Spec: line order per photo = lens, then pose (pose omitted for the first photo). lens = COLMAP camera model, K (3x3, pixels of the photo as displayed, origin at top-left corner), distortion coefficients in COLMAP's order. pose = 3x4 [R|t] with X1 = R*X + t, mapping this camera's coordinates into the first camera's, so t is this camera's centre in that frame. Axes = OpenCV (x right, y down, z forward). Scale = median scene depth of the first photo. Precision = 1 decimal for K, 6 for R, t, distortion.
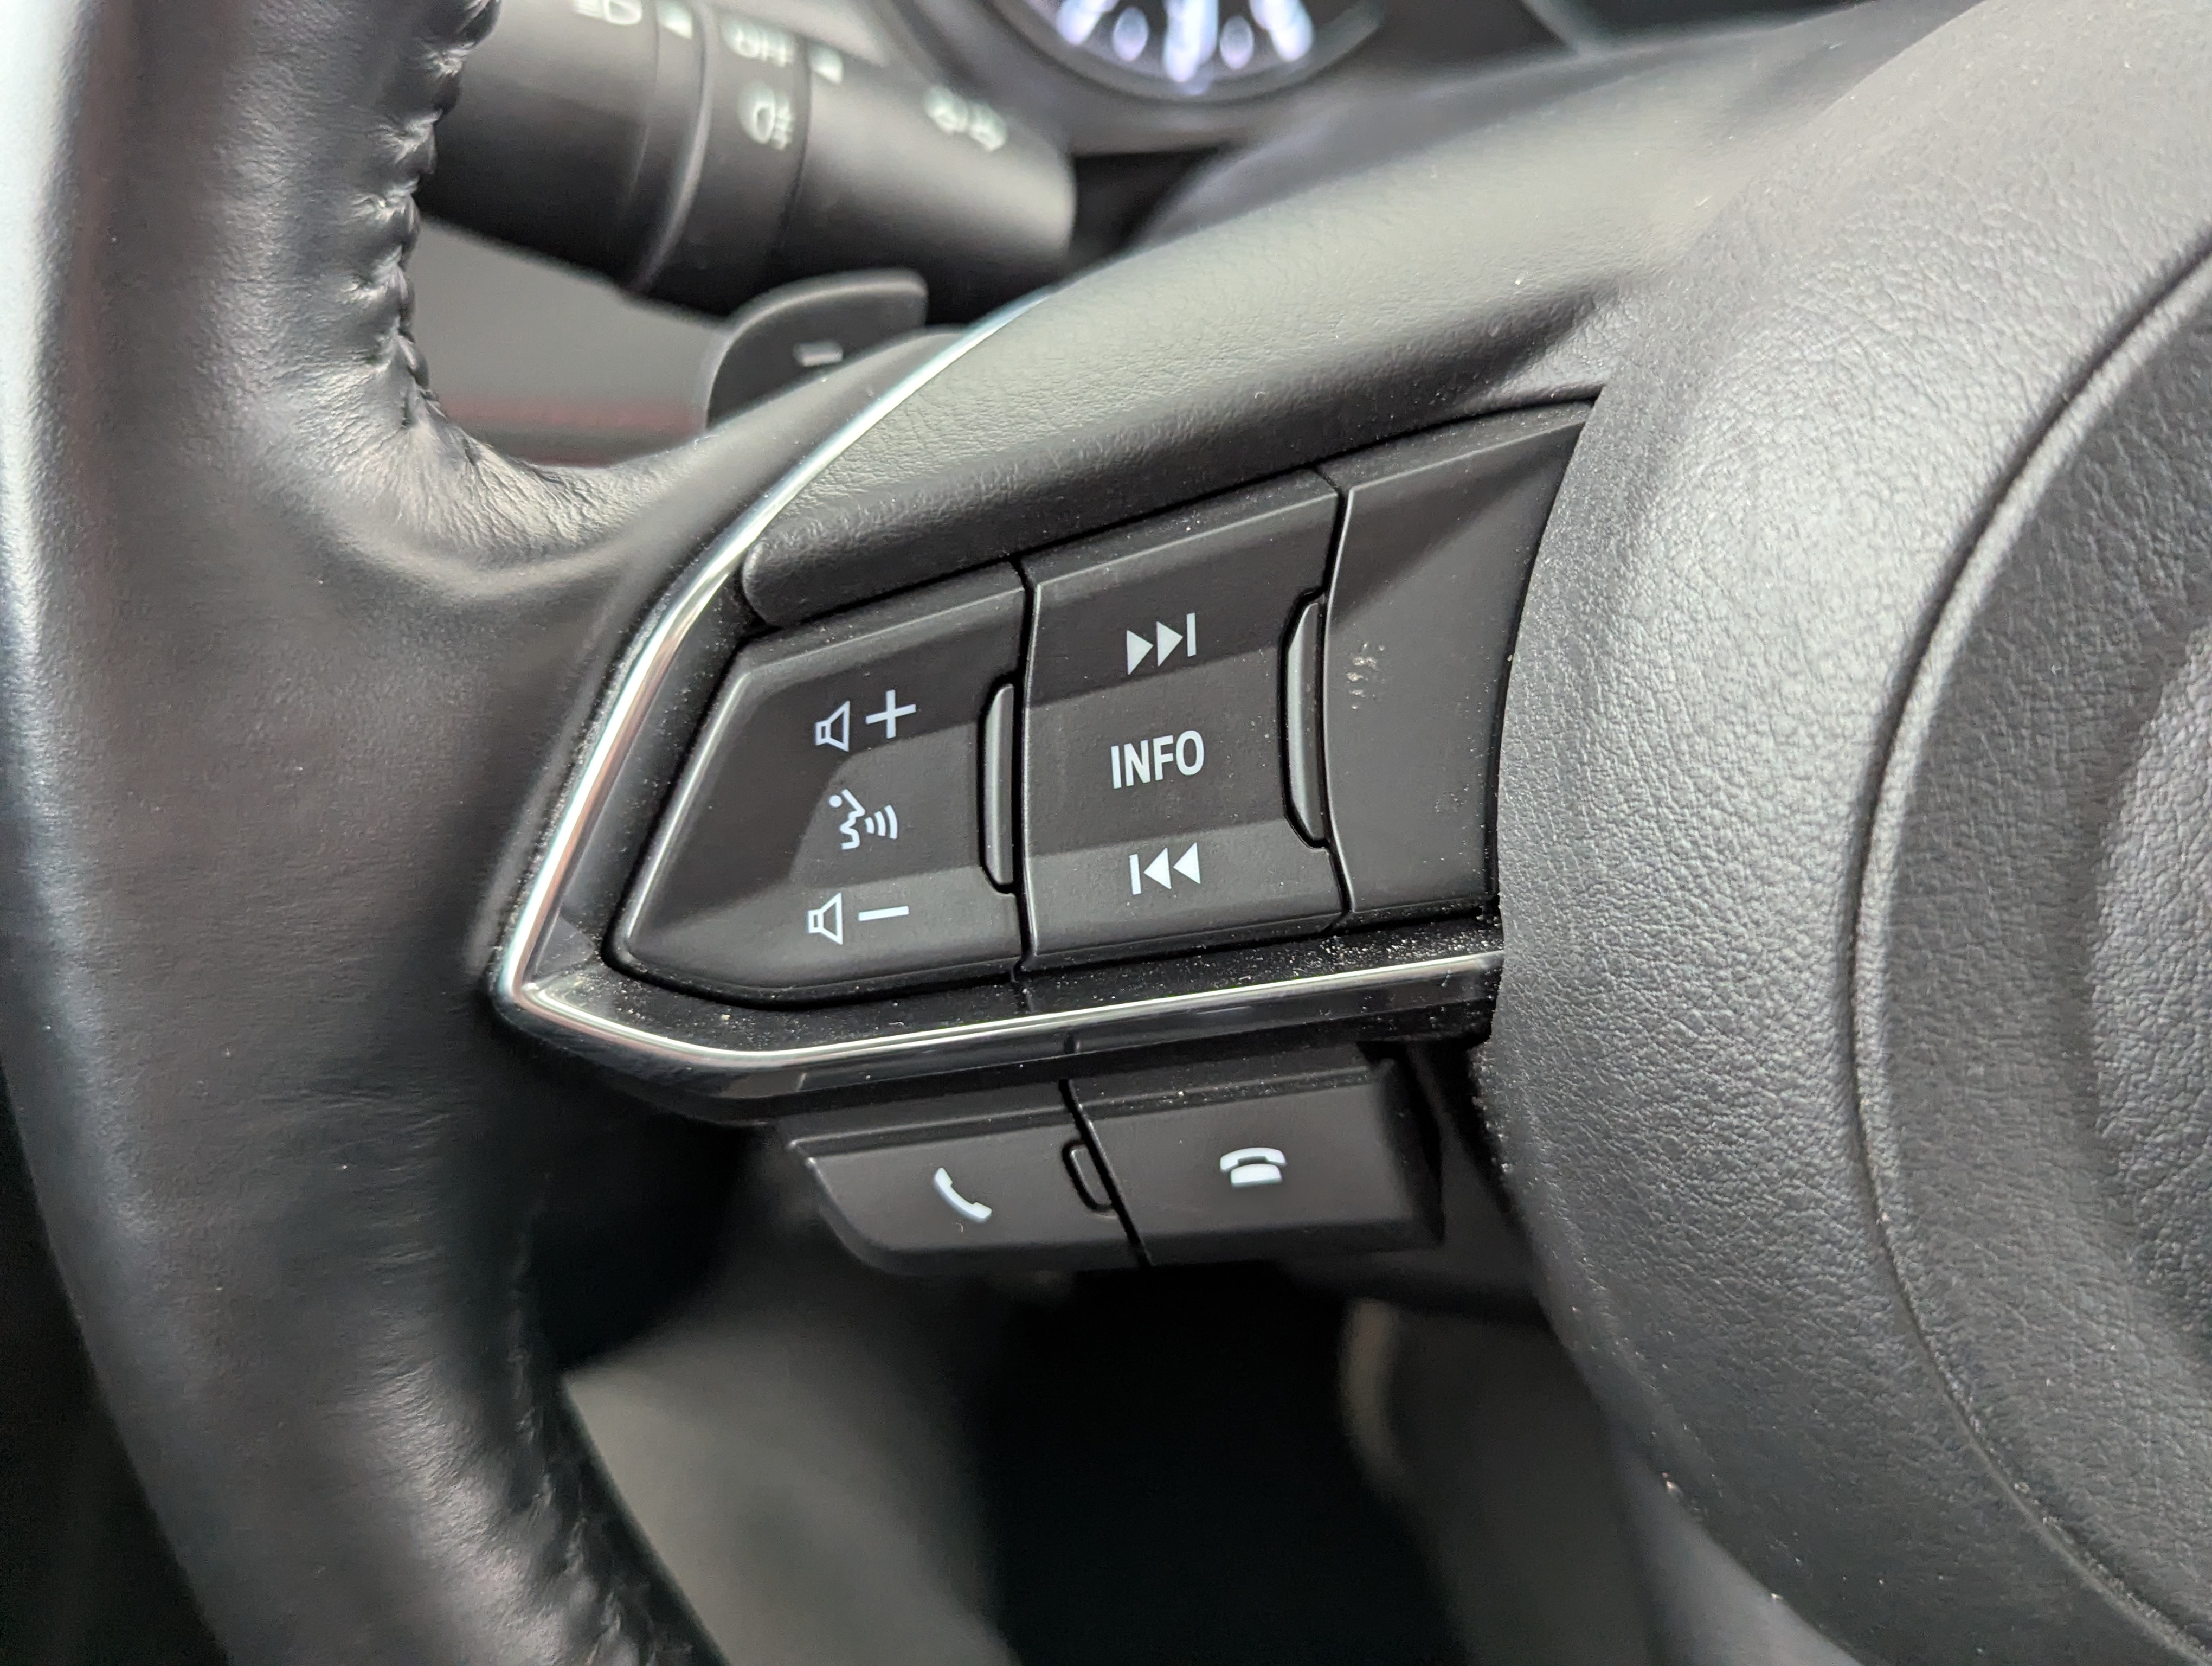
lens RADIAL K [[2194.5, 0, 1109.0], [0, 2194.5, 835.3], [0, 0, 1]] dist [0.051193, 0.000000]
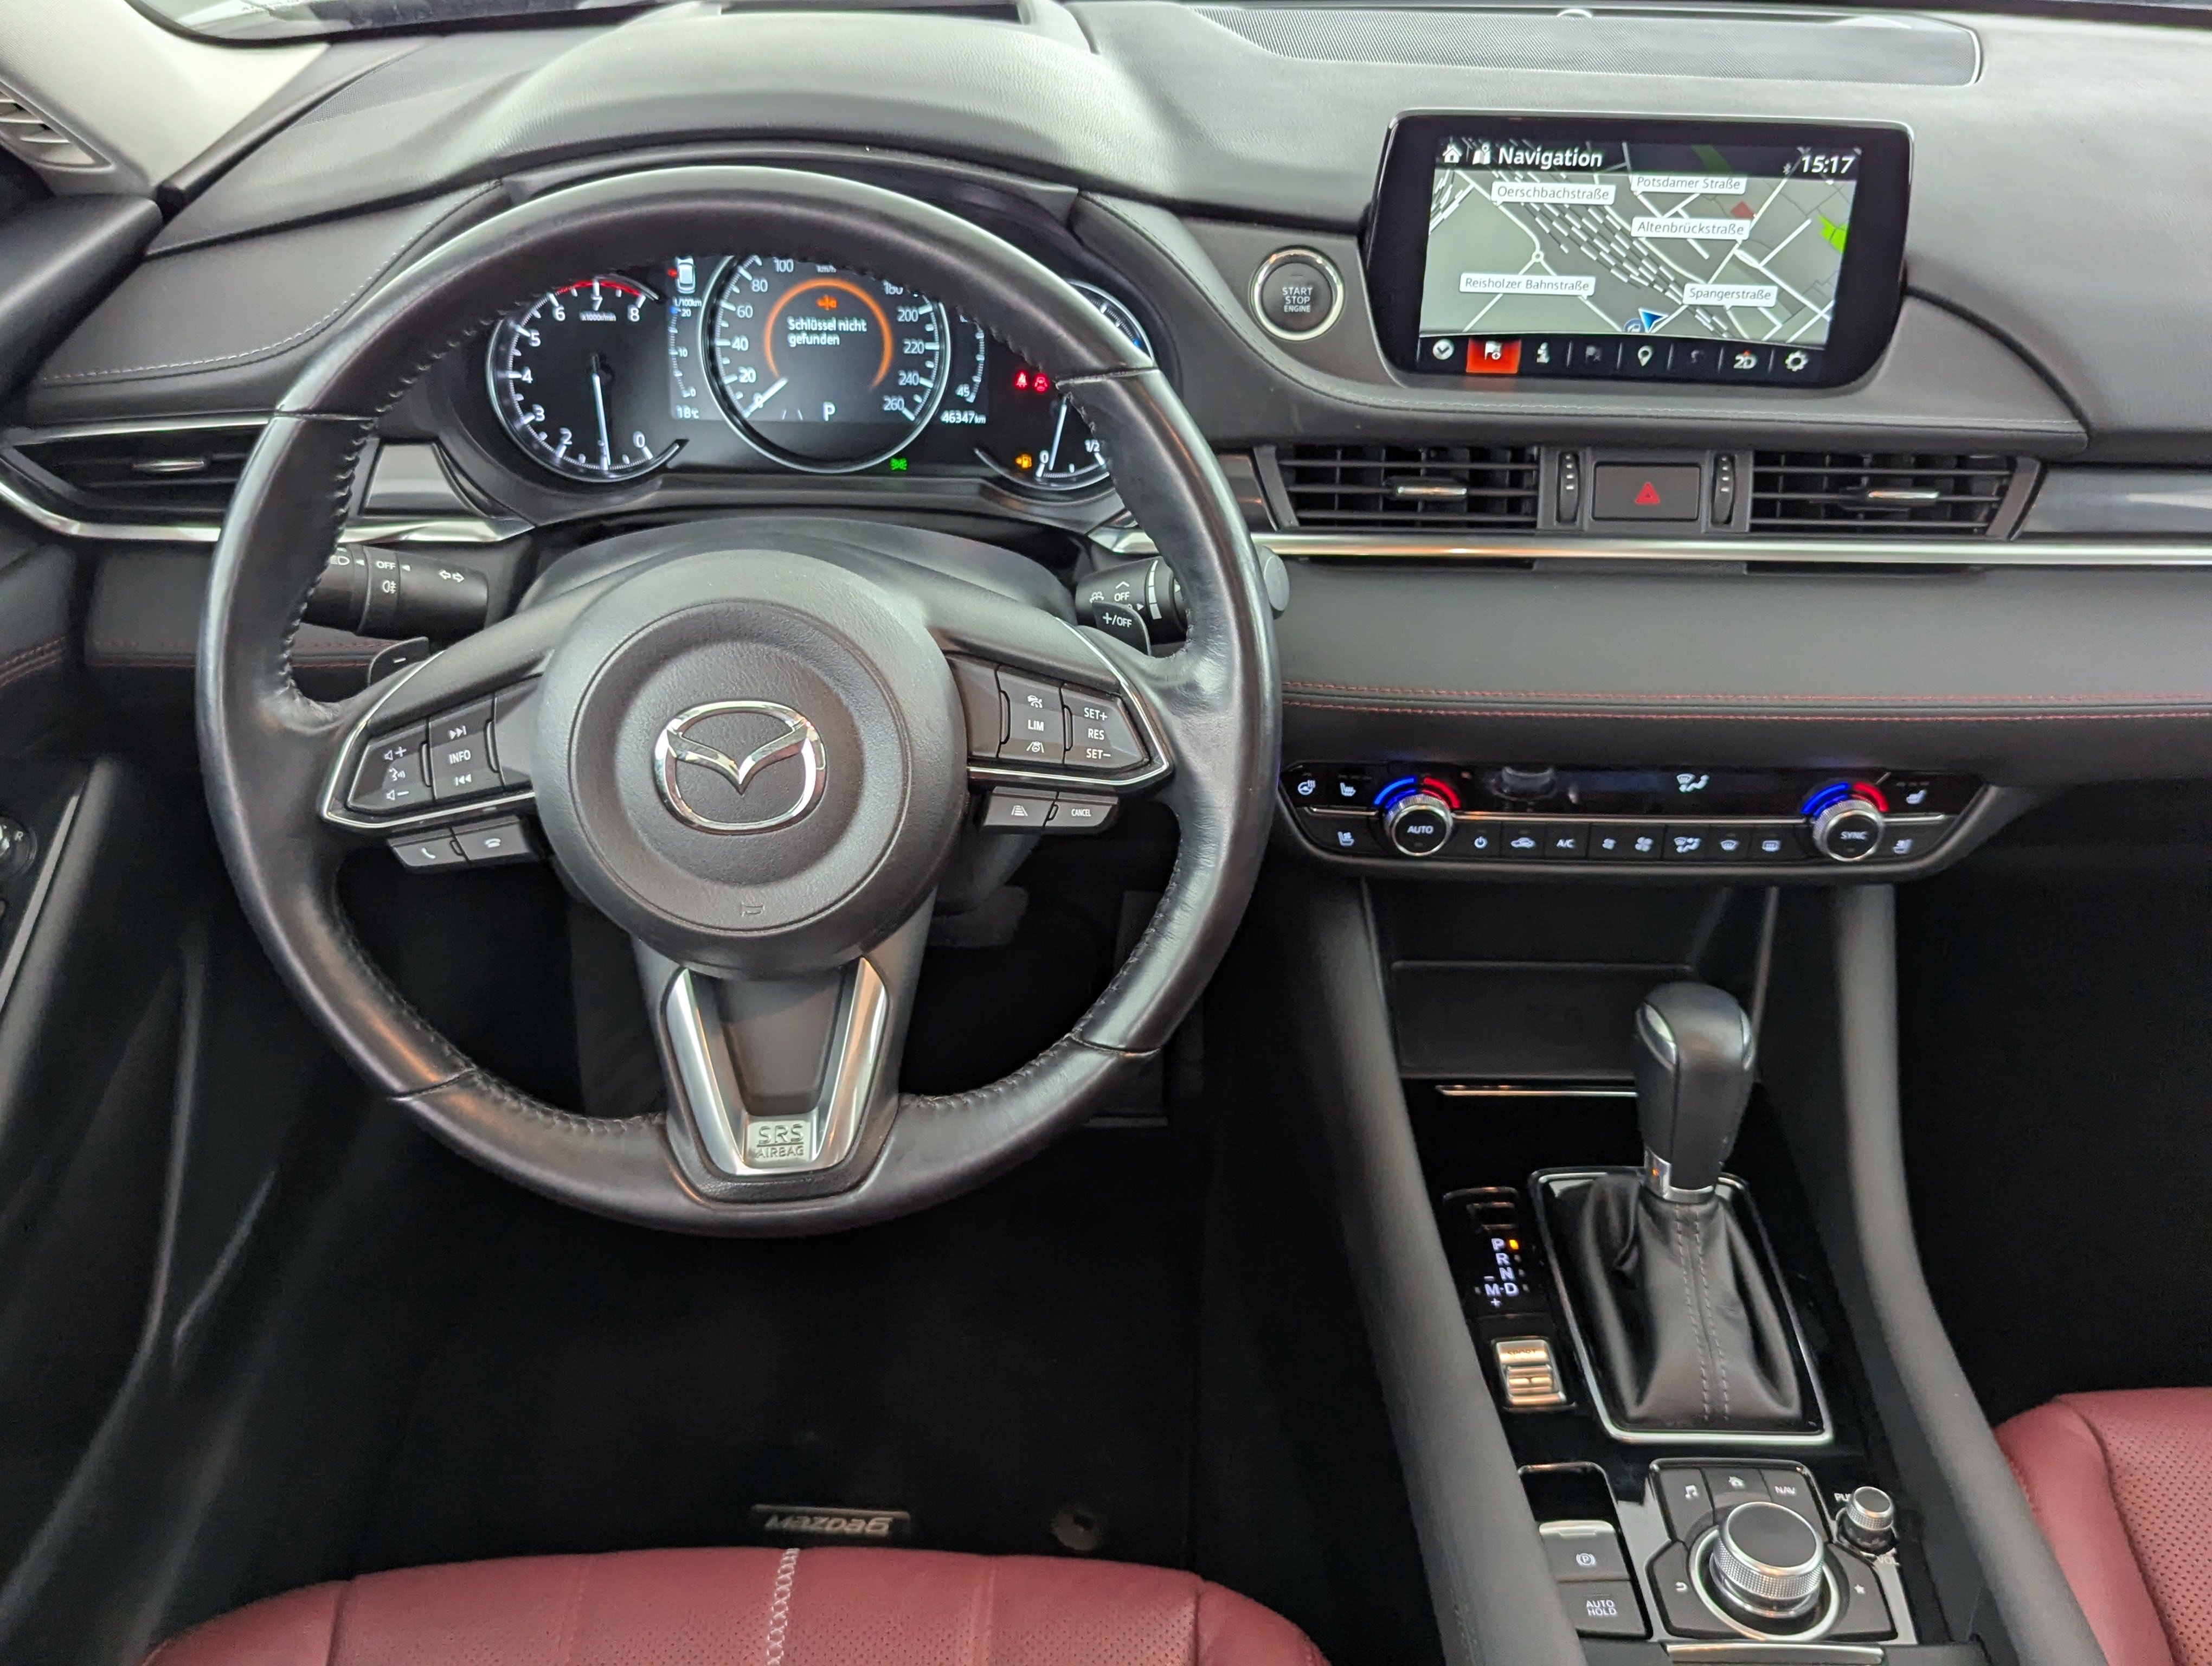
lens RADIAL K [[2194.5, 0, 1100.0], [0, 2194.5, 821.5], [0, 0, 1]] dist [0.051193, 0.000000]
pose [[0.996402, -0.077712, 0.033813, 1.231672], [0.077738, 0.996974, 0.000555, 0.209940], [-0.033754, 0.002076, 0.999428, -3.814912]]
